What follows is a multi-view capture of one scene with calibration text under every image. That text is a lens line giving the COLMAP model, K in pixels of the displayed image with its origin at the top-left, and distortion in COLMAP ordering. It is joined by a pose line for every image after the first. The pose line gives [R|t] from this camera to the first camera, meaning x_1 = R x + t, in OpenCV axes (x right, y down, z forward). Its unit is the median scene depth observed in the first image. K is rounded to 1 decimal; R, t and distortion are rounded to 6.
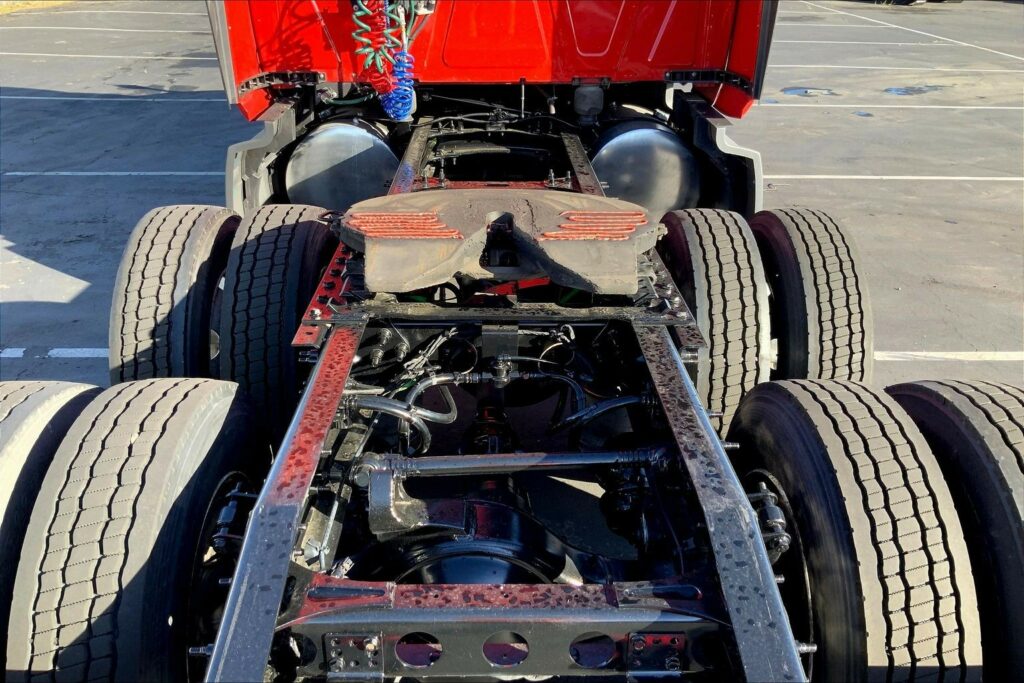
lens RADIAL K [[849.2, 0, 512.0], [0, 849.2, 341.5], [0, 0, 1]] dist [0.013270, -0.046177]
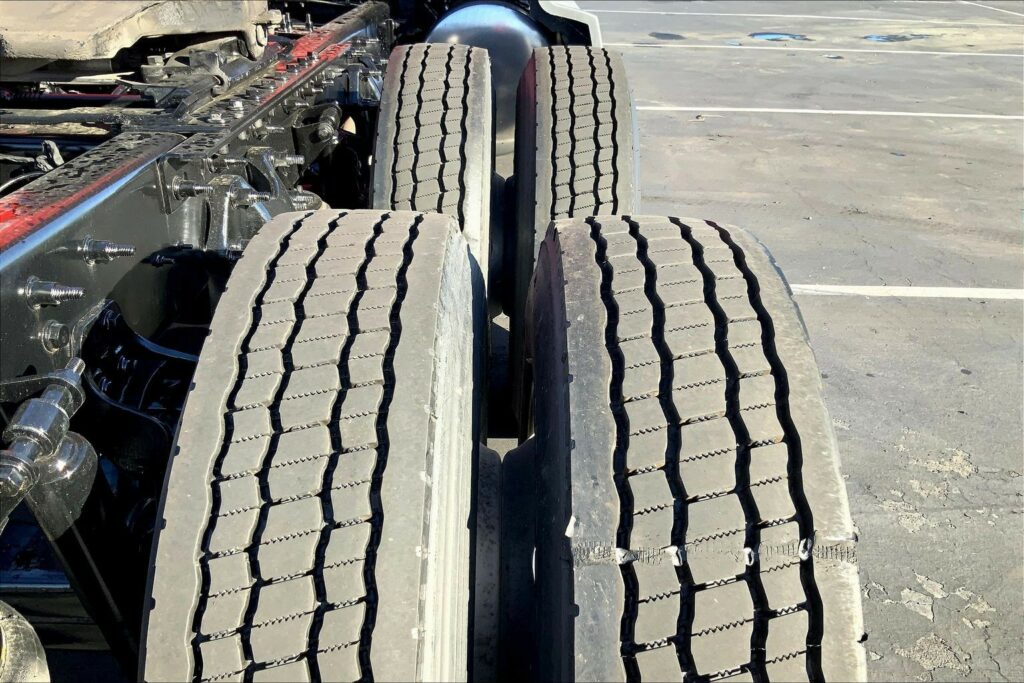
lens RADIAL K [[849.2, 0, 512.0], [0, 849.2, 341.5], [0, 0, 1]] dist [0.013270, -0.046177]
pose [[0.999704, 0.019047, -0.015137, 0.147905], [-0.018770, 0.999657, 0.018251, 0.038141], [0.015479, -0.017961, 0.999719, 0.141662]]
